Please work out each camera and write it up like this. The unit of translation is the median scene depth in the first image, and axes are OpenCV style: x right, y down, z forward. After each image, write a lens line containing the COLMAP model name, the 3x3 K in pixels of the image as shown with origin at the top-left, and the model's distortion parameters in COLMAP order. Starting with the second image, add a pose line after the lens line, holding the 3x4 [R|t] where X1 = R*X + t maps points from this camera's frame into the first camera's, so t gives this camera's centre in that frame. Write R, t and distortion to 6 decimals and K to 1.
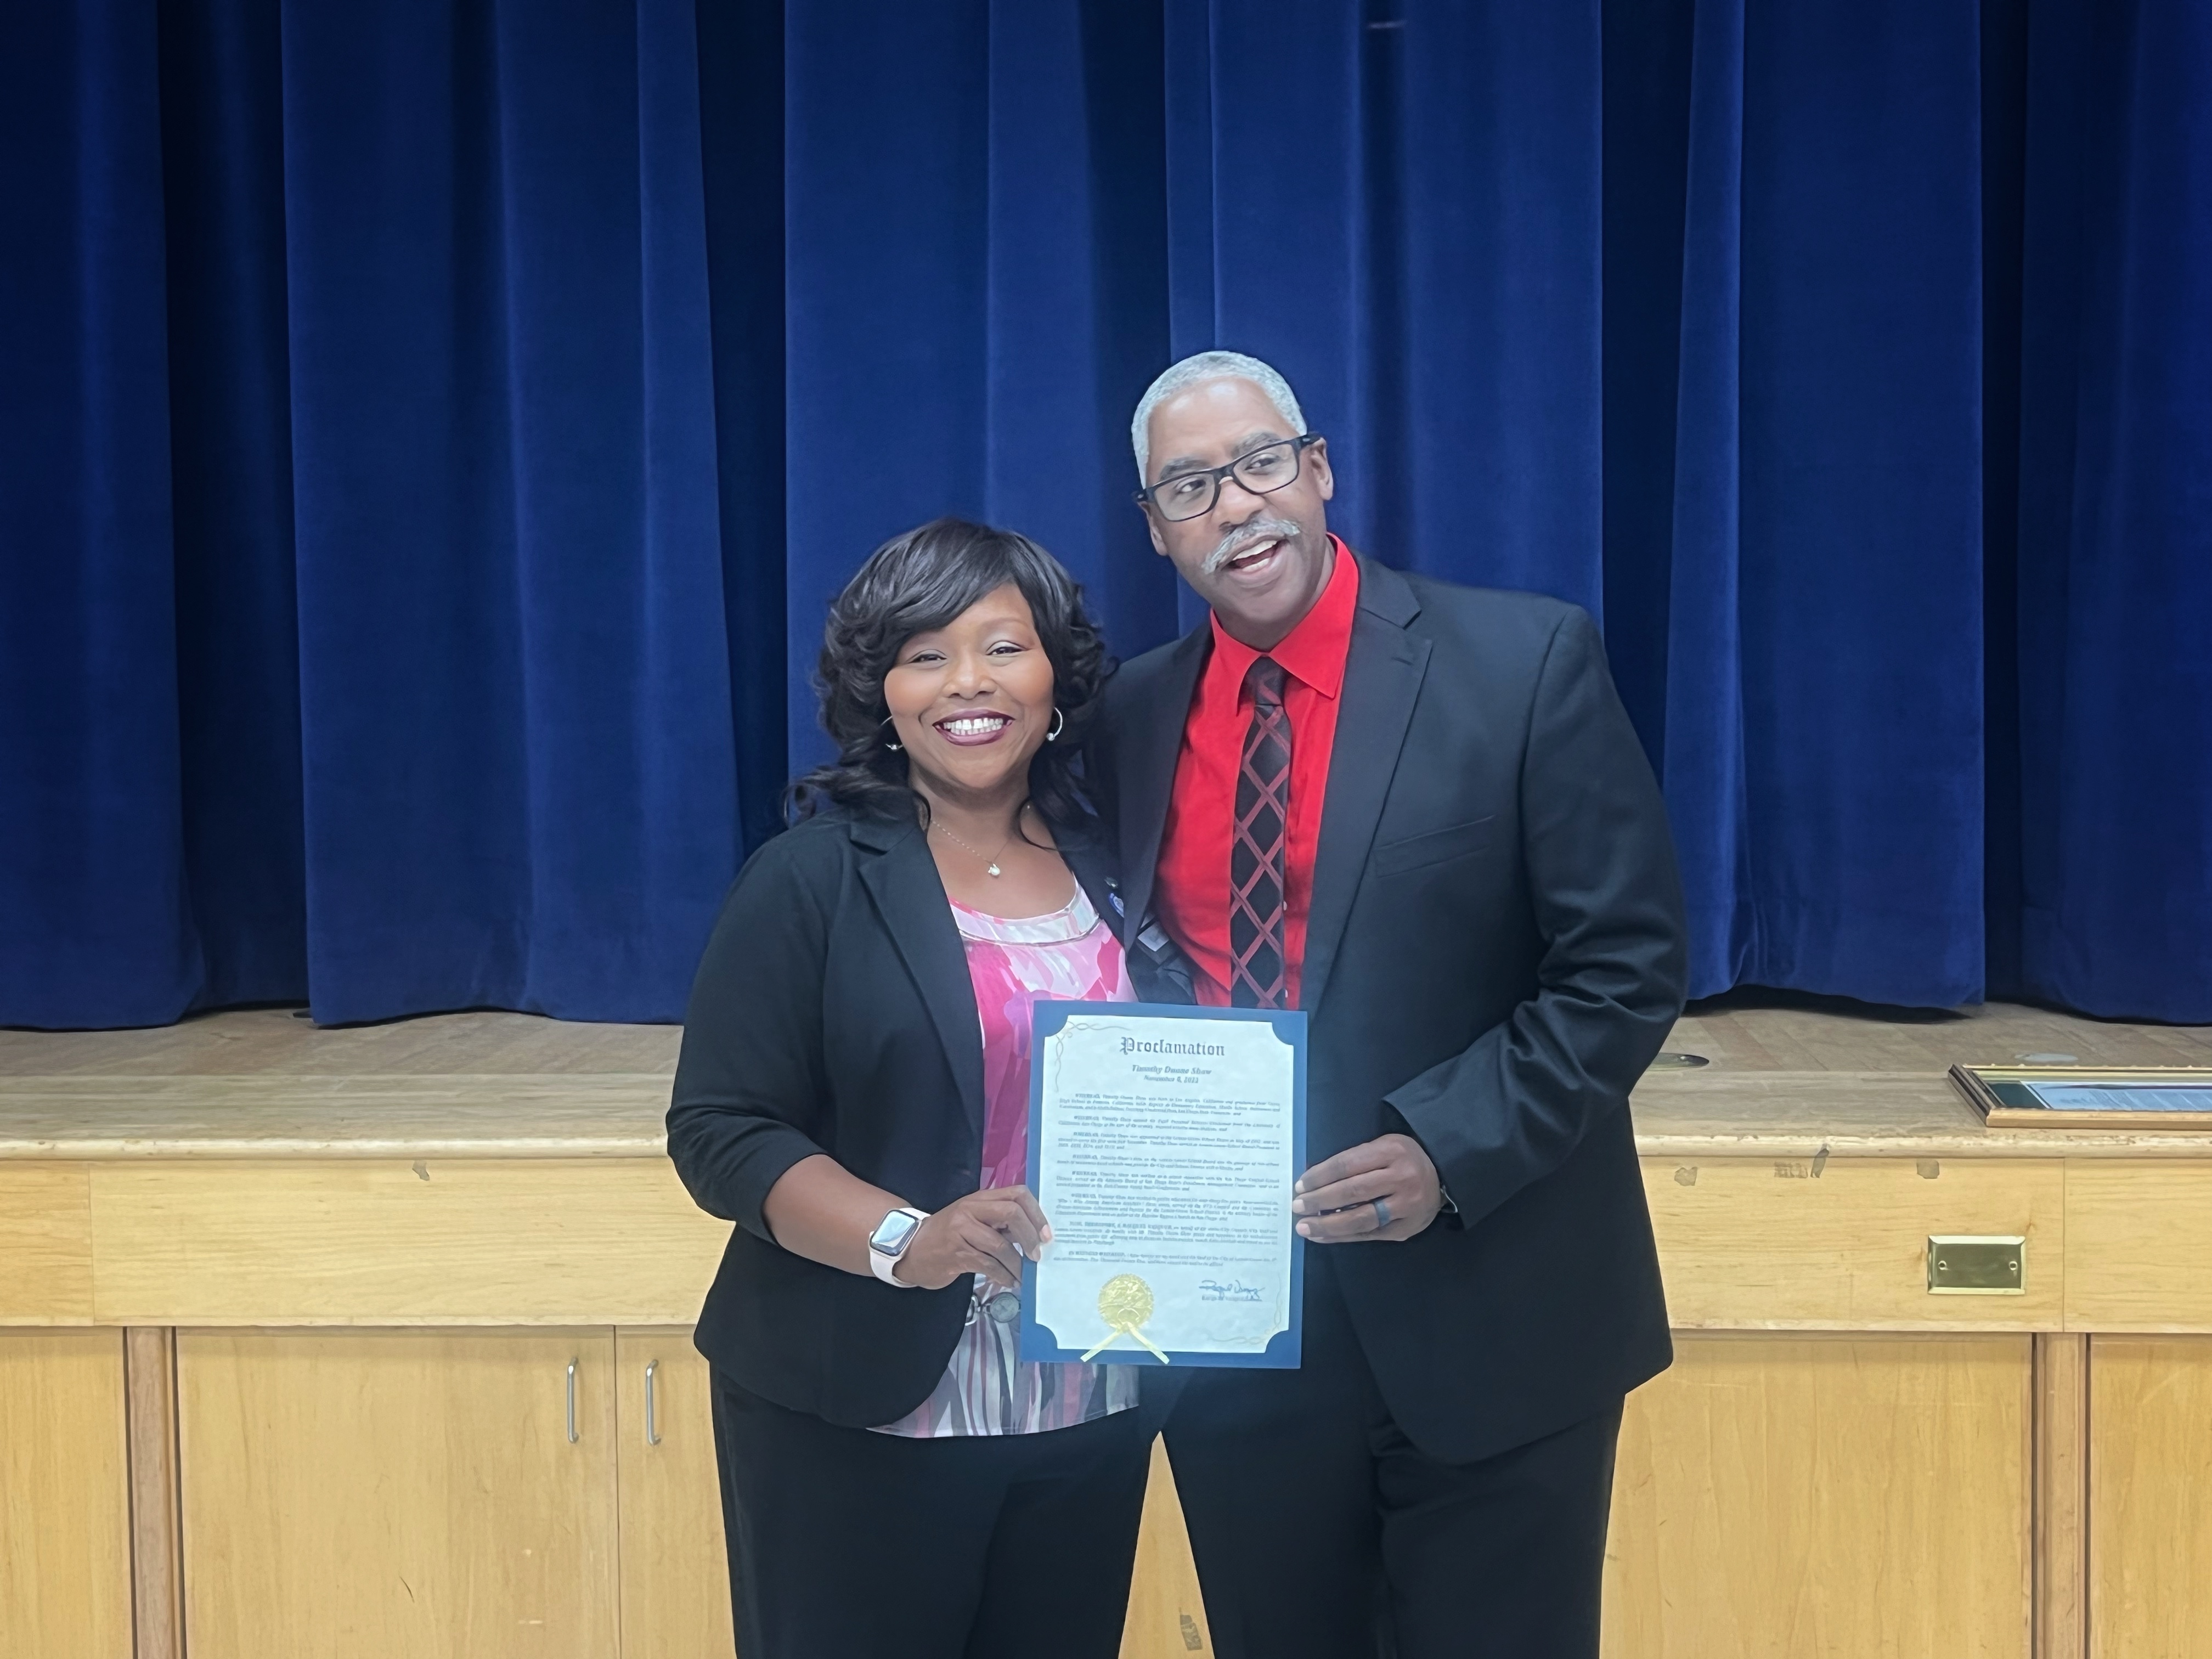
lens RADIAL K [[2913.7, 0, 1106.0], [0, 2913.7, 829.5], [0, 0, 1]] dist [0.028712, 0.011658]
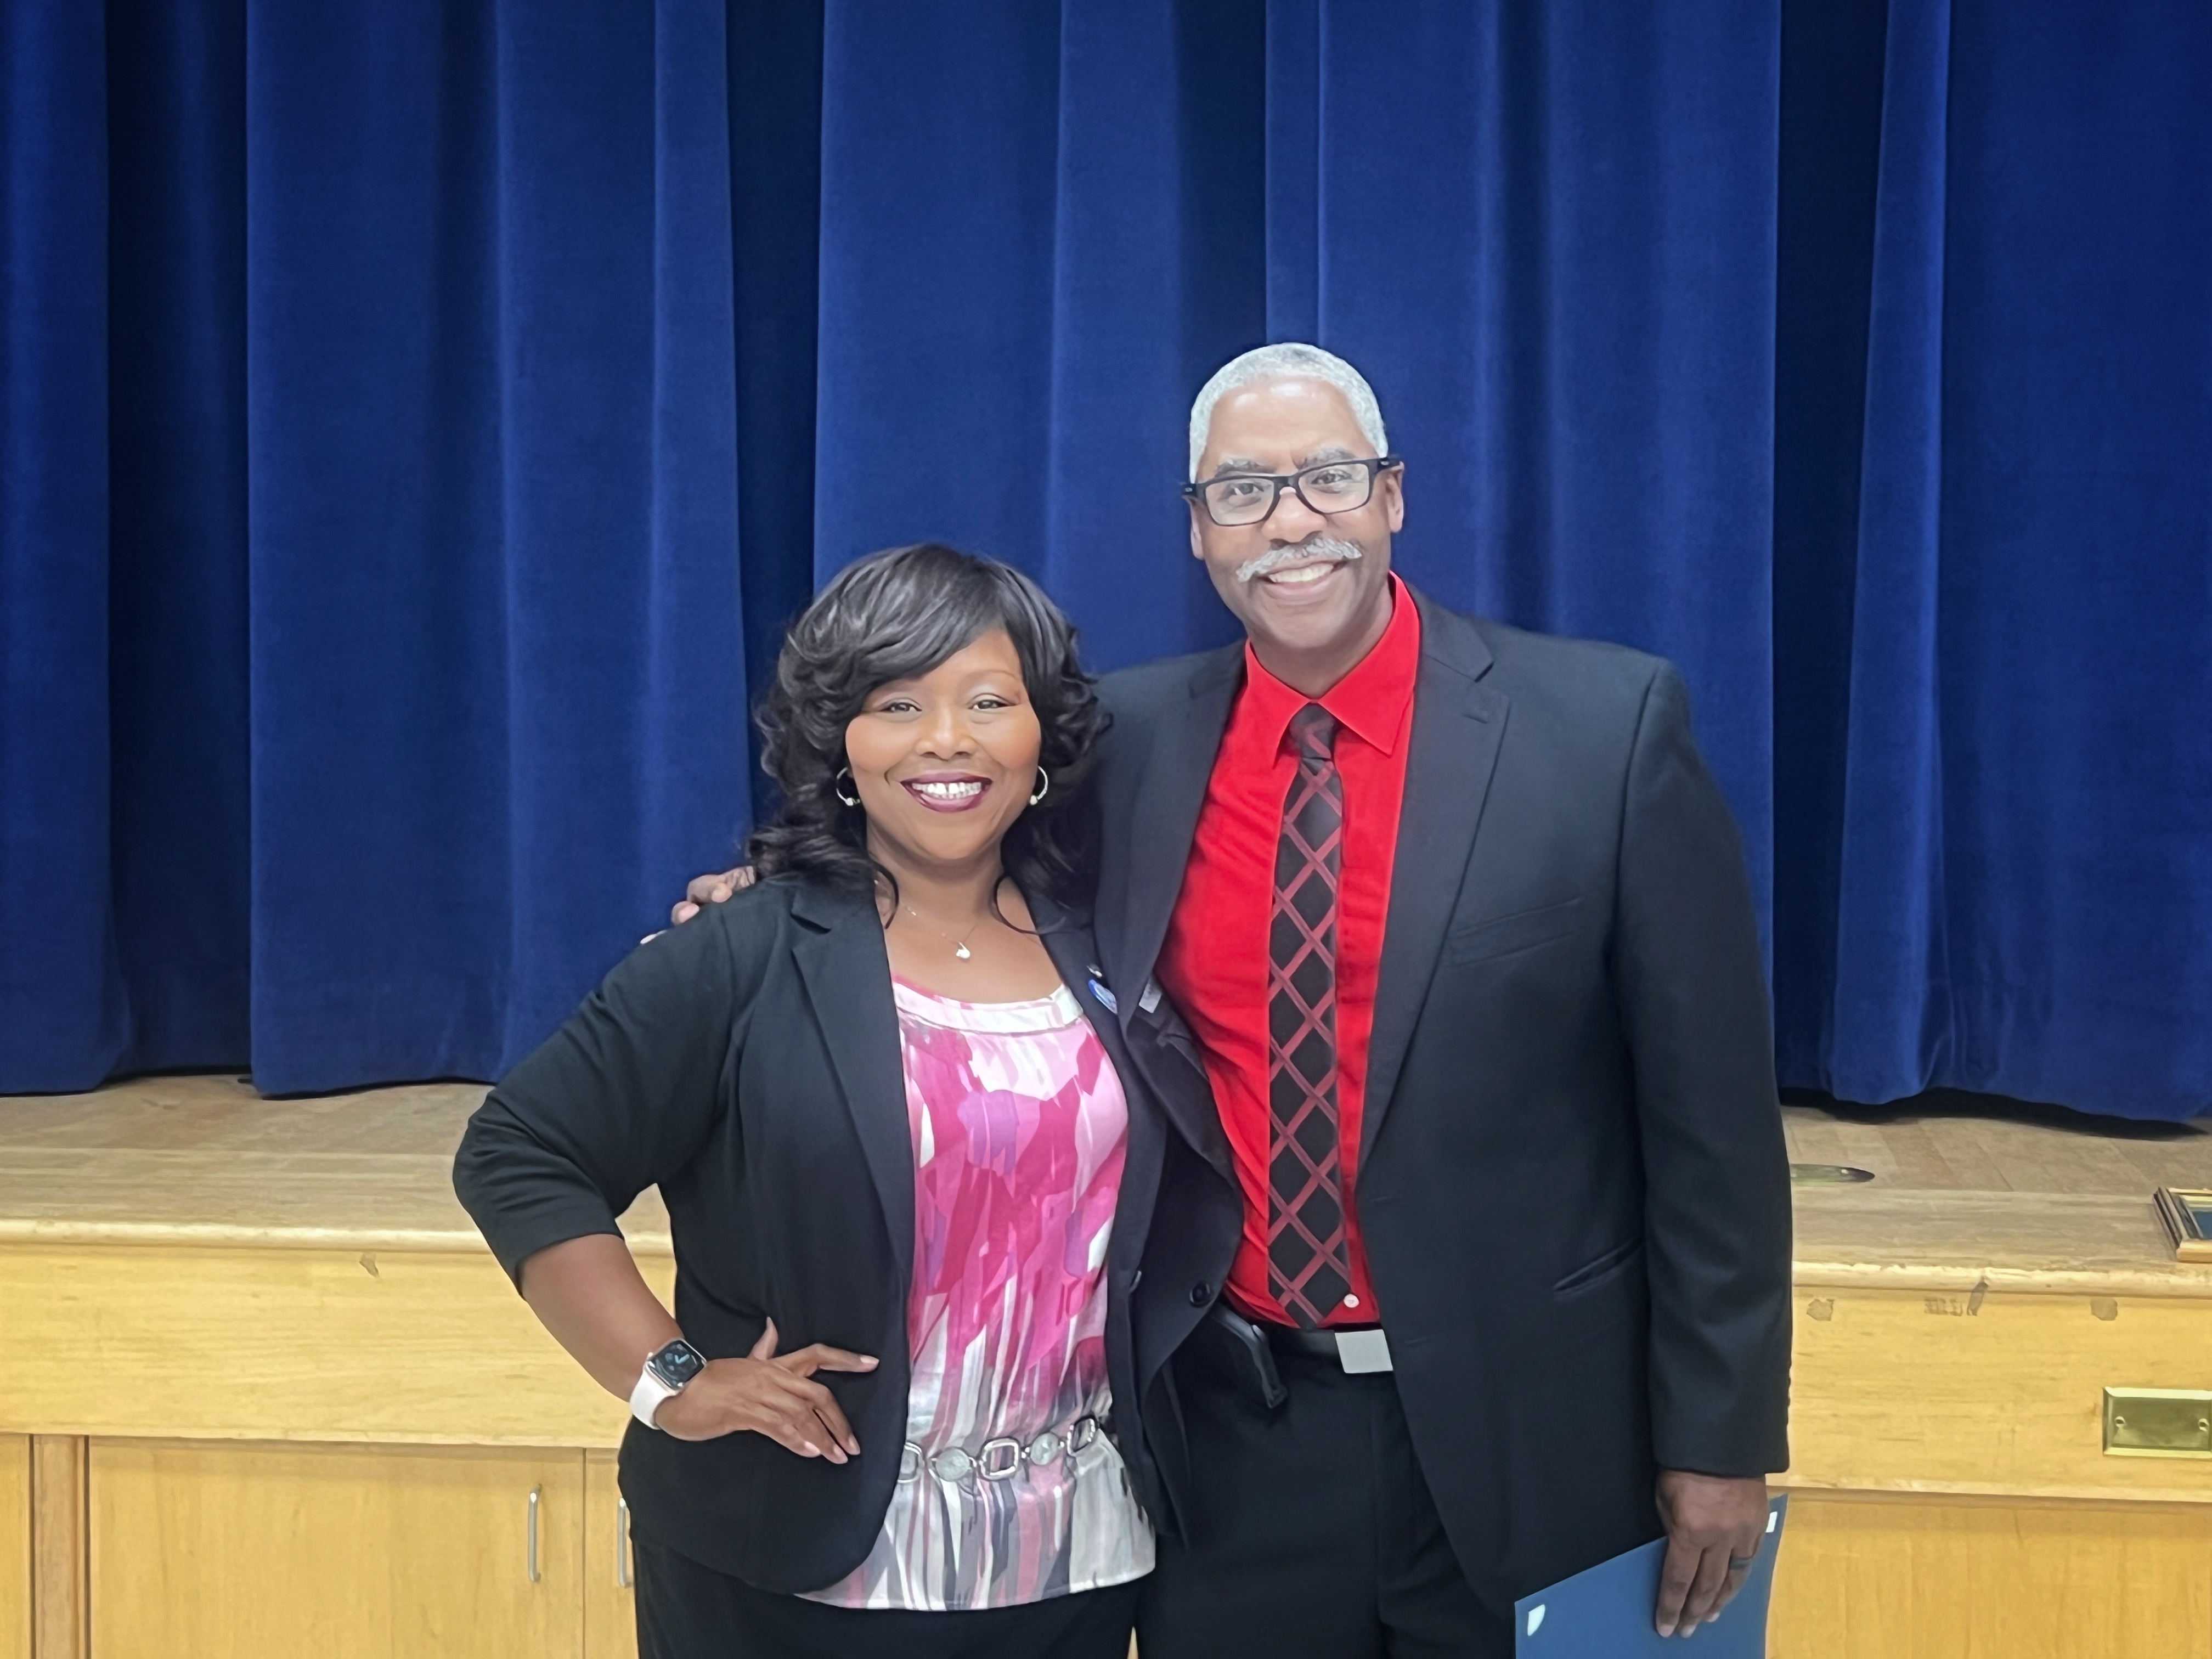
lens RADIAL K [[3735.3, 0, 1106.0], [0, 3735.3, 829.5], [0, 0, 1]] dist [0.019344, 0.194080]
pose [[0.998420, 0.020307, -0.052388, 0.041491], [-0.020685, 0.999764, -0.006691, -0.010355], [0.052240, 0.007765, 0.998604, -0.107243]]
